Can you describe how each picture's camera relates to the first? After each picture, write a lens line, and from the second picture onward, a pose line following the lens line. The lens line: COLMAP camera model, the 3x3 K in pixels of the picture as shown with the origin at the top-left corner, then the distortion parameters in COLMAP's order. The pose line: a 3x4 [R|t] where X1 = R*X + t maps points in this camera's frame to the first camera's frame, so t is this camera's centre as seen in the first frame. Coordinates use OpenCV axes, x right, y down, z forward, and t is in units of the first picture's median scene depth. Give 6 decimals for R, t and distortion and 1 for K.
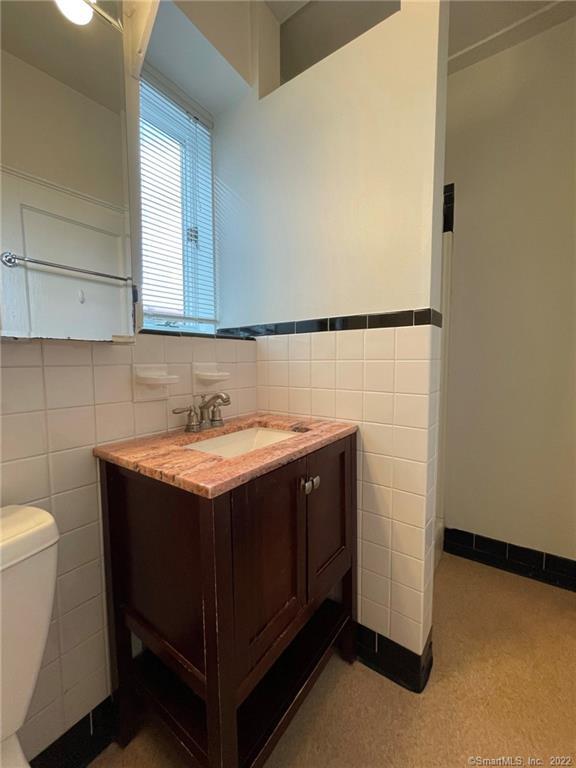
lens RADIAL K [[310.6, 0, 291.4], [0, 310.6, 384.2], [0, 0, 1]] dist [-0.000013, 0.000163]
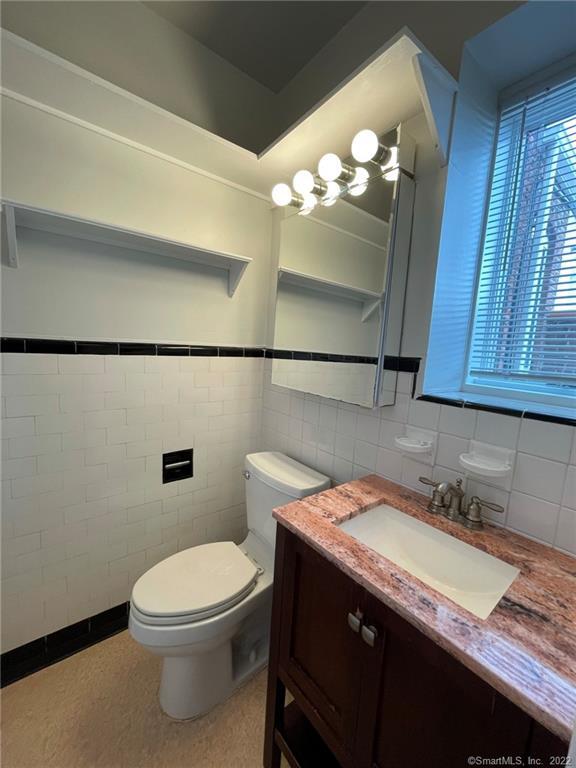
lens RADIAL K [[310.6, 0, 290.4], [0, 310.6, 384.9], [0, 0, 1]] dist [-0.000013, 0.000163]
pose [[-0.258331, 0.118311, -0.958785, 0.853406], [-0.124553, 0.980110, 0.154501, -0.404783], [0.957994, 0.159332, -0.238457, 0.998223]]
